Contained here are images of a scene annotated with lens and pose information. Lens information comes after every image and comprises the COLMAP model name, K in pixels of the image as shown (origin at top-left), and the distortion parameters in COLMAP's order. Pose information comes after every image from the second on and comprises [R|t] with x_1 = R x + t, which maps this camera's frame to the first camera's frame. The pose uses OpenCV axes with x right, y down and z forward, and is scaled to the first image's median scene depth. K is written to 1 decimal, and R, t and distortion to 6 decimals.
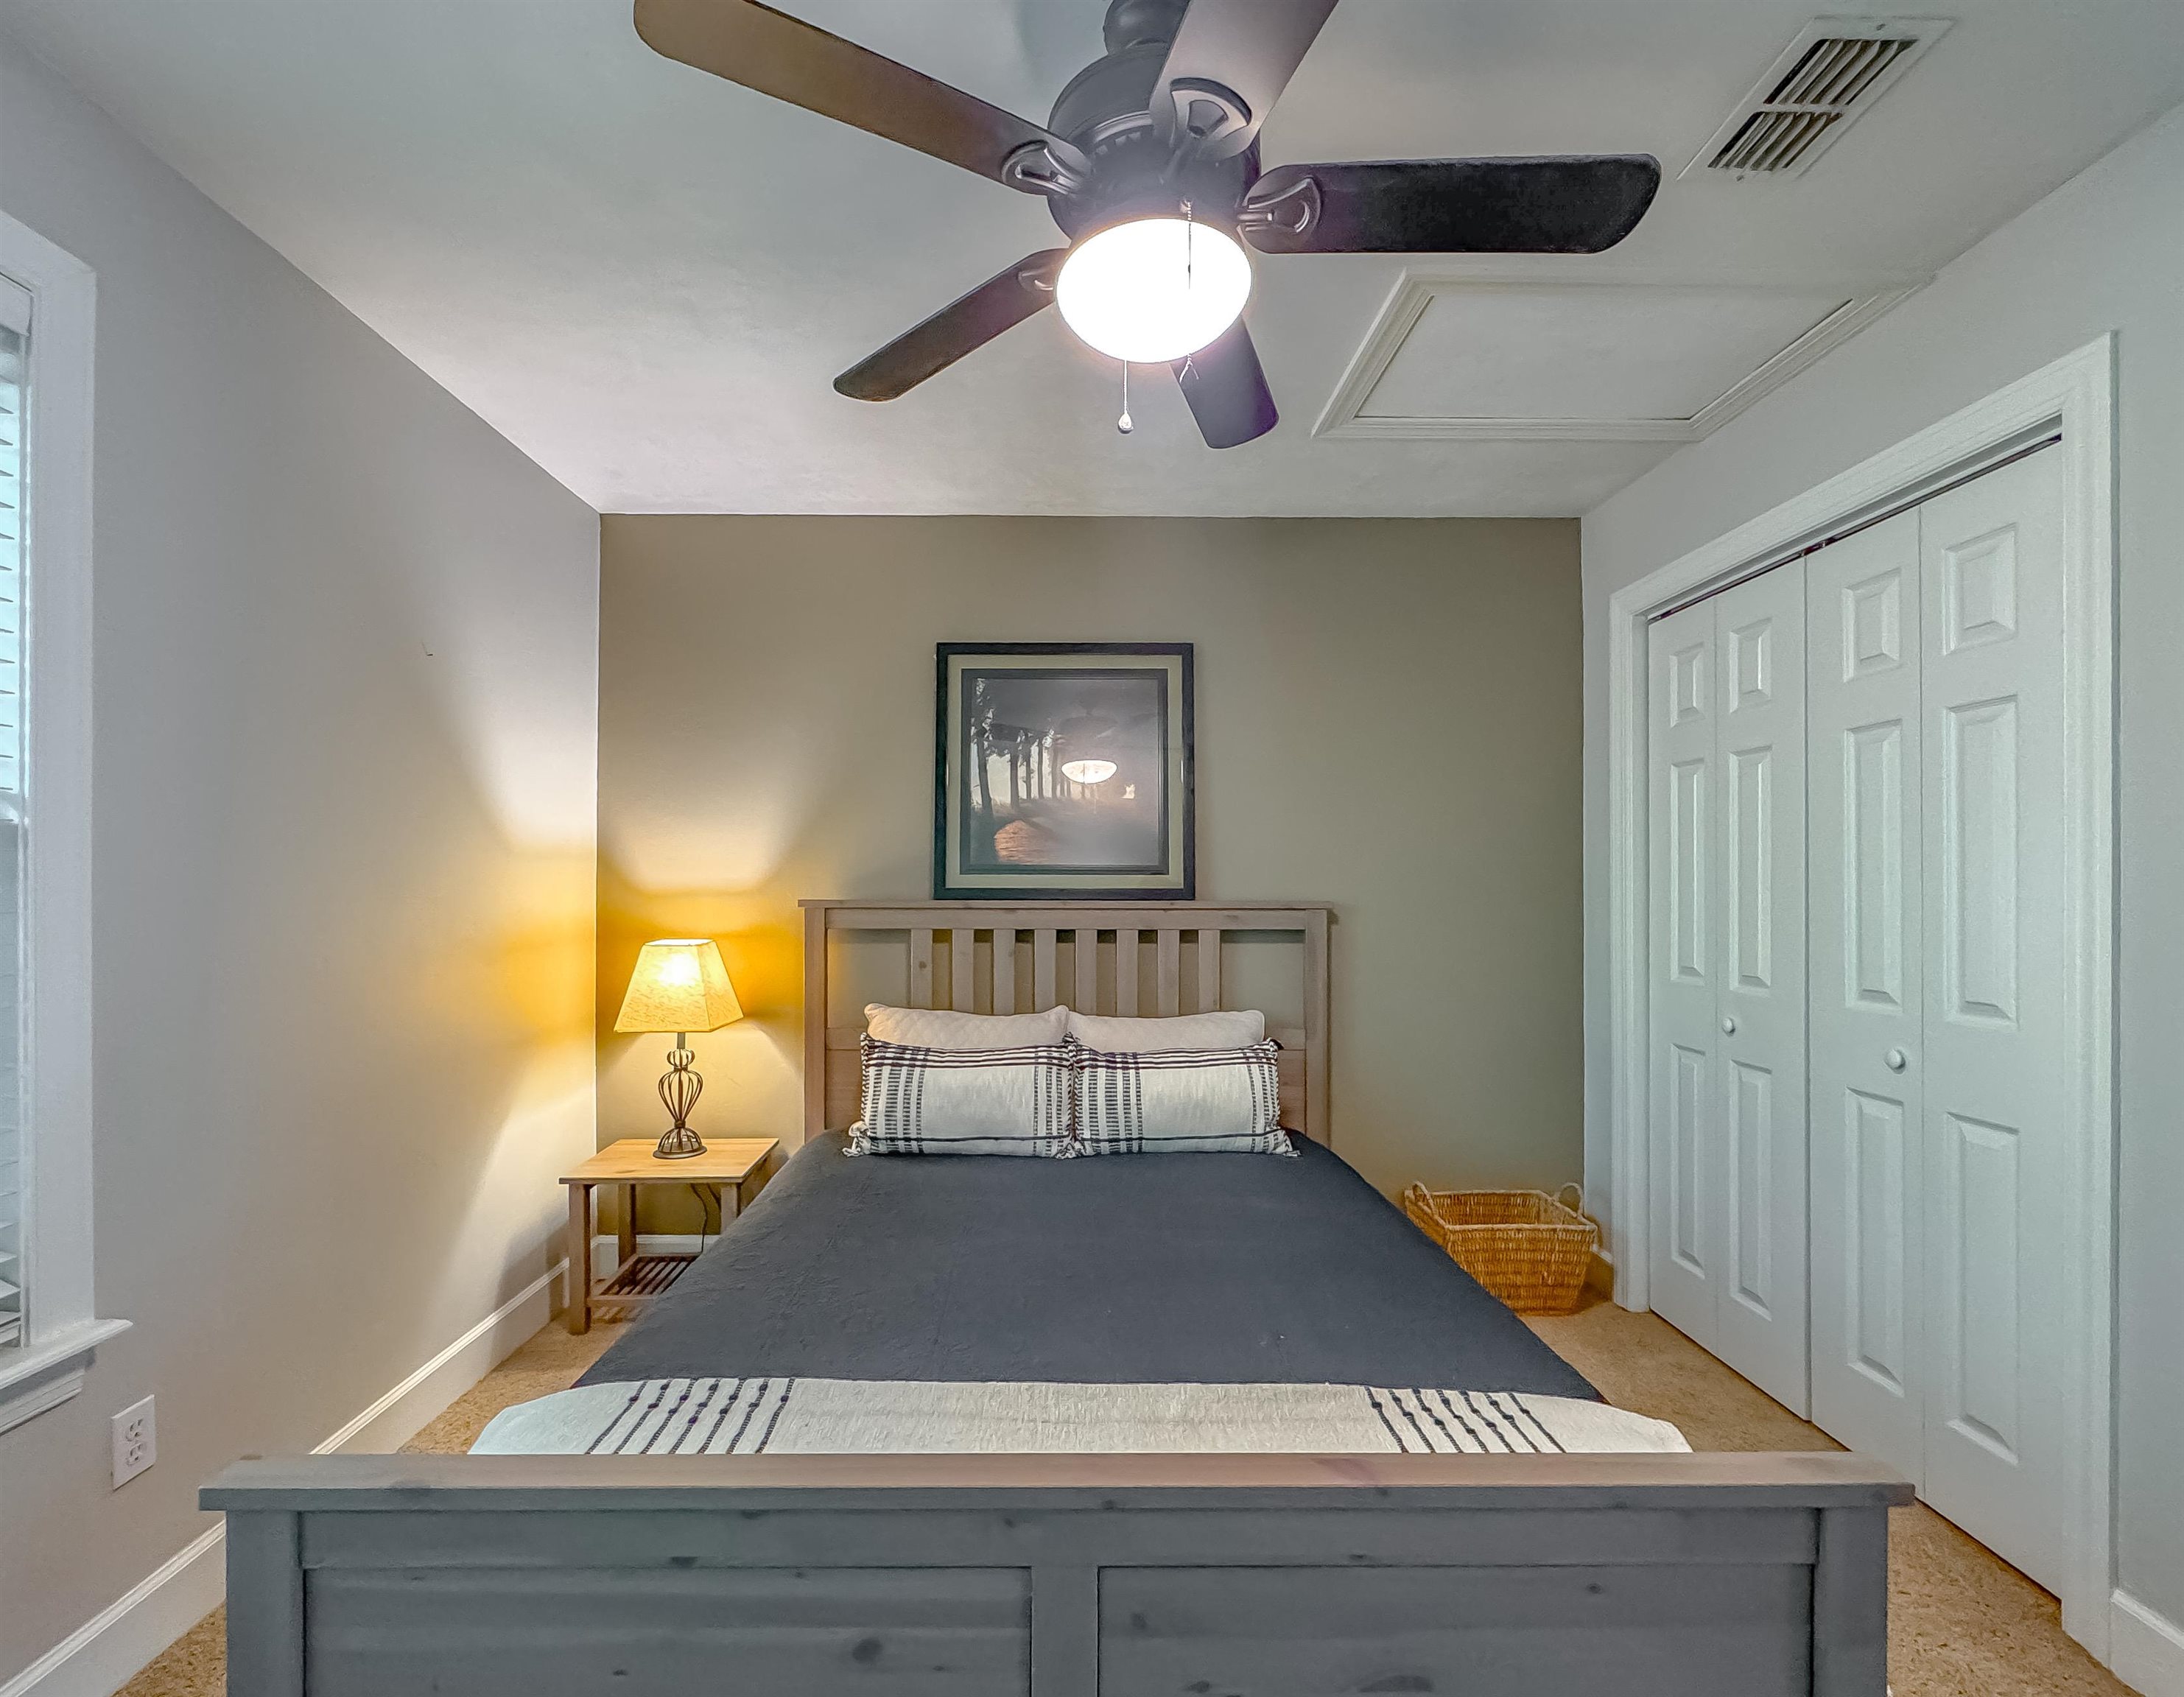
lens RADIAL K [[963.5, 0, 1061.1], [0, 963.5, 892.1], [0, 0, 1]] dist [-0.001174, 0.000500]
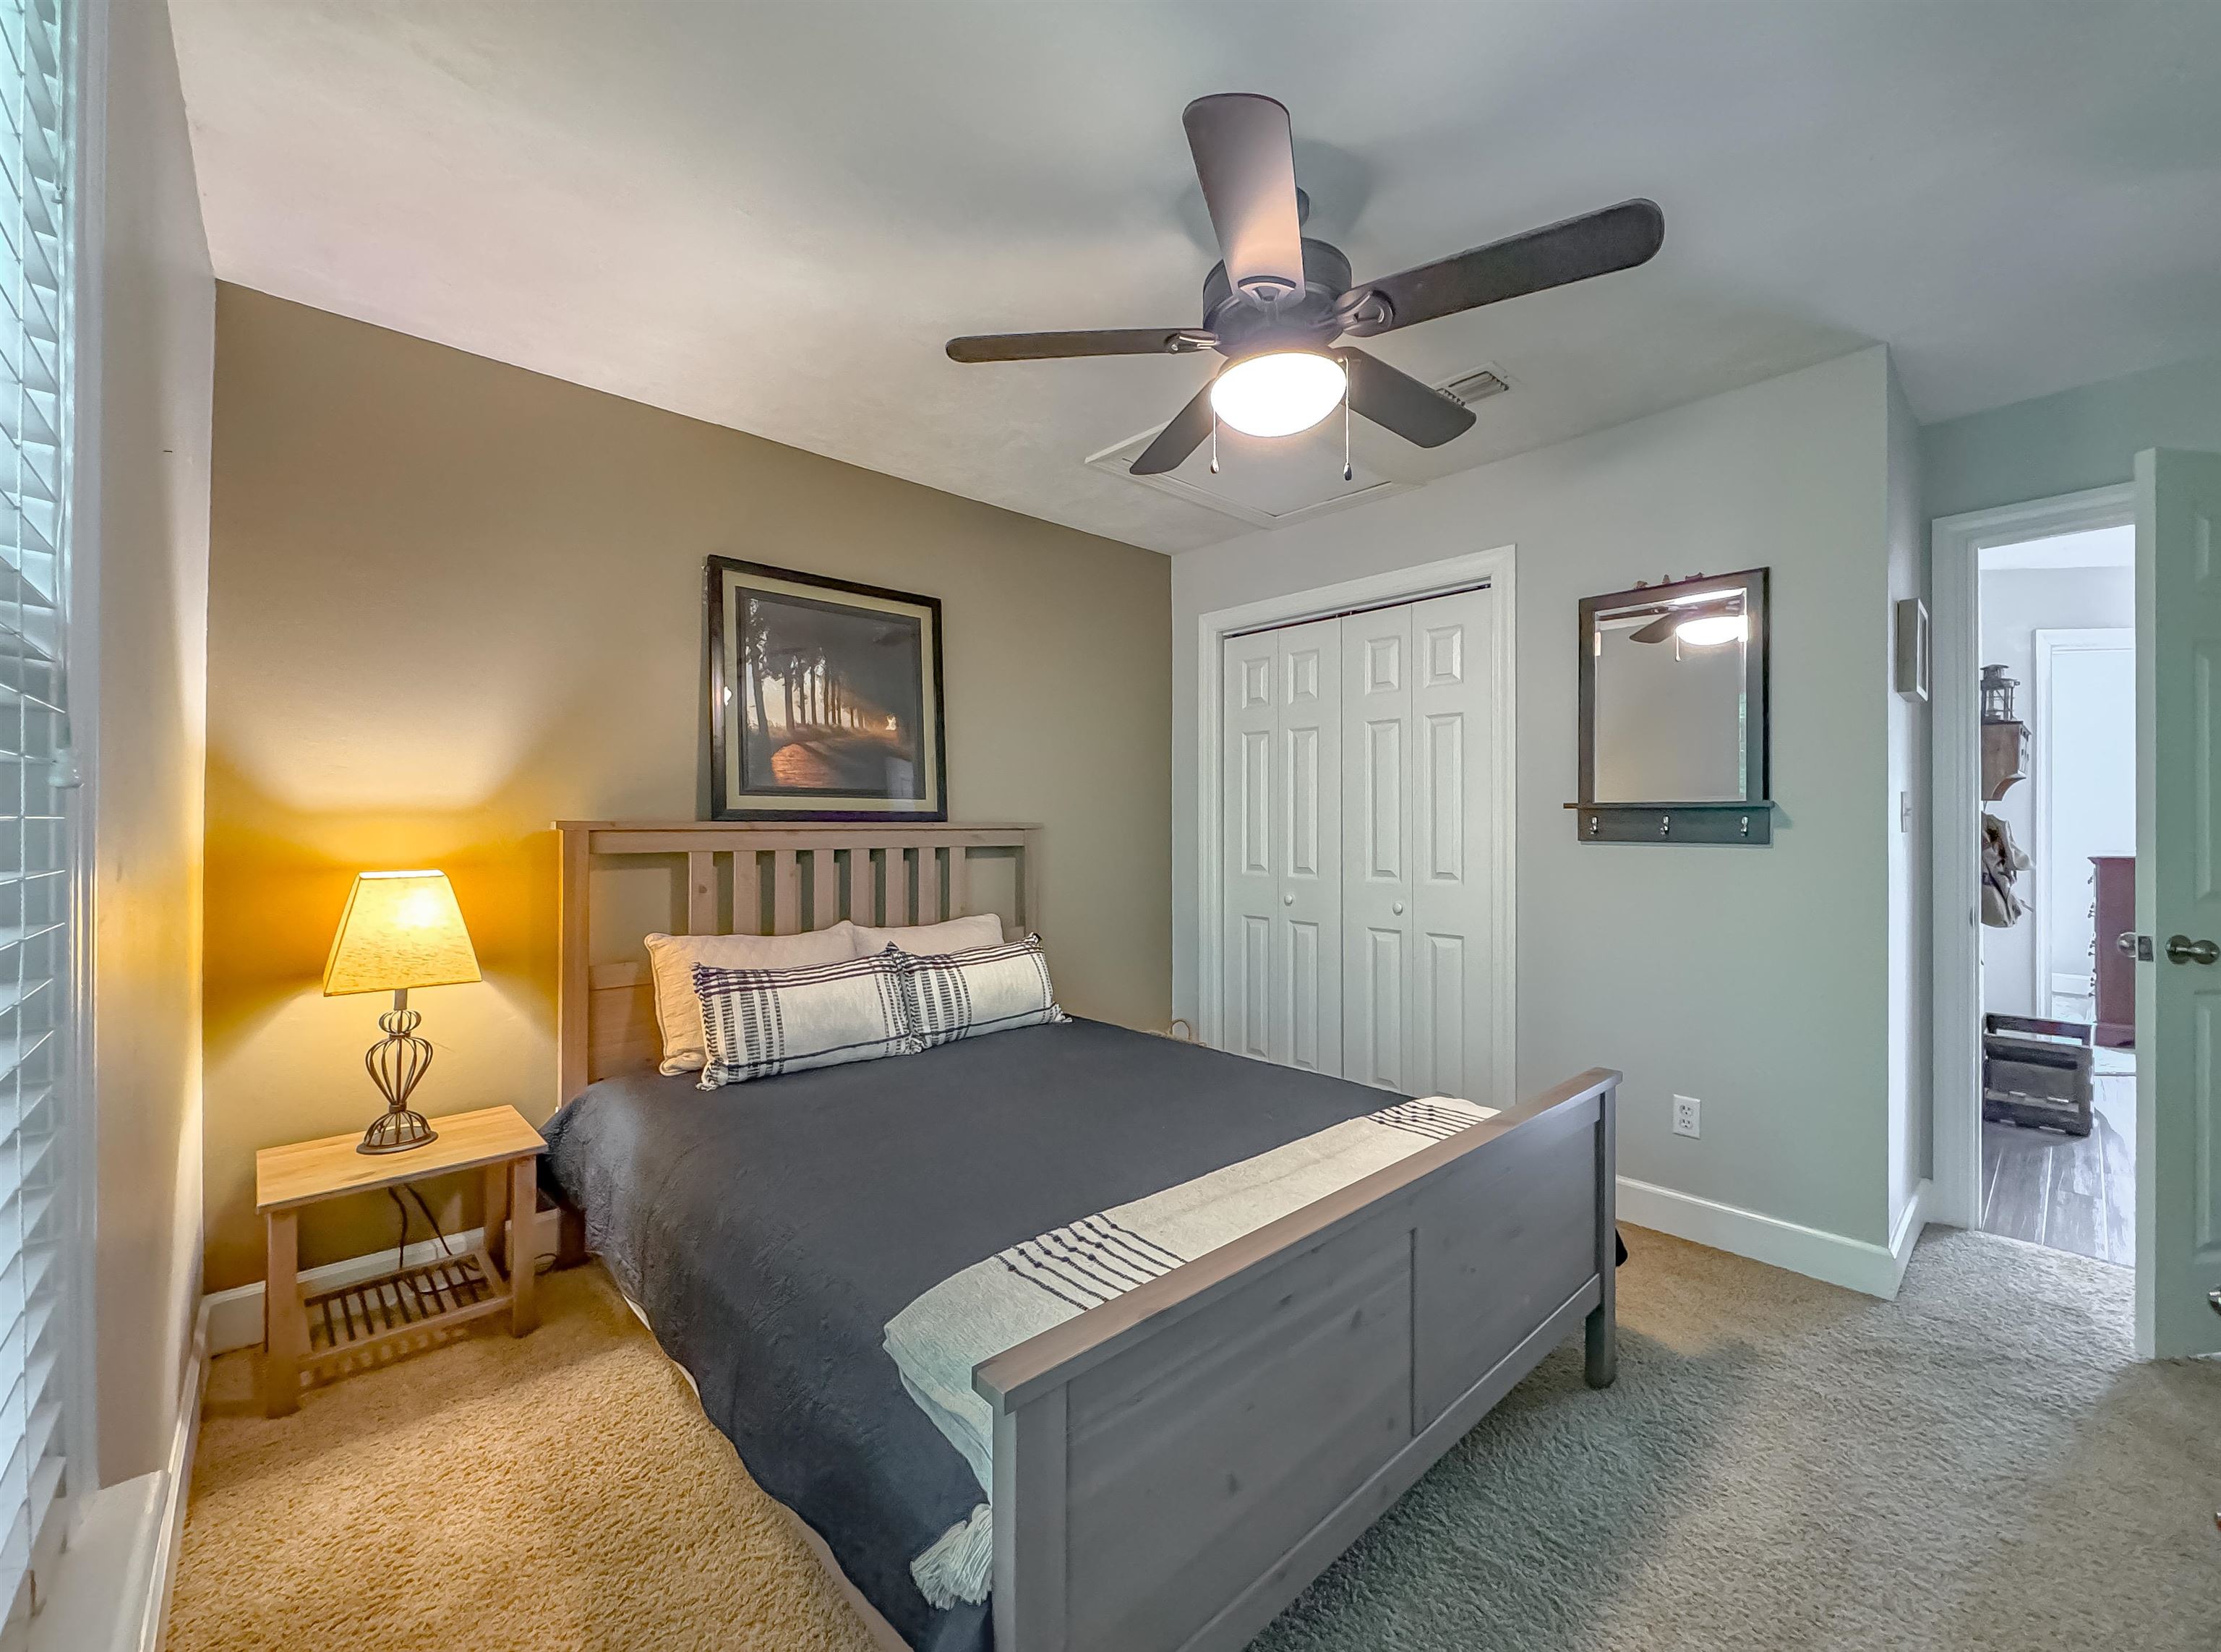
lens RADIAL K [[889.2, 0, 1104.9], [0, 889.2, 822.0], [0, 0, 1]] dist [0.003770, -0.000135]
pose [[0.749565, 0.000907, 0.661930, -0.445122], [0.000858, 0.999997, -0.002341, 0.011543], [-0.661930, 0.002323, 0.749562, 0.077343]]
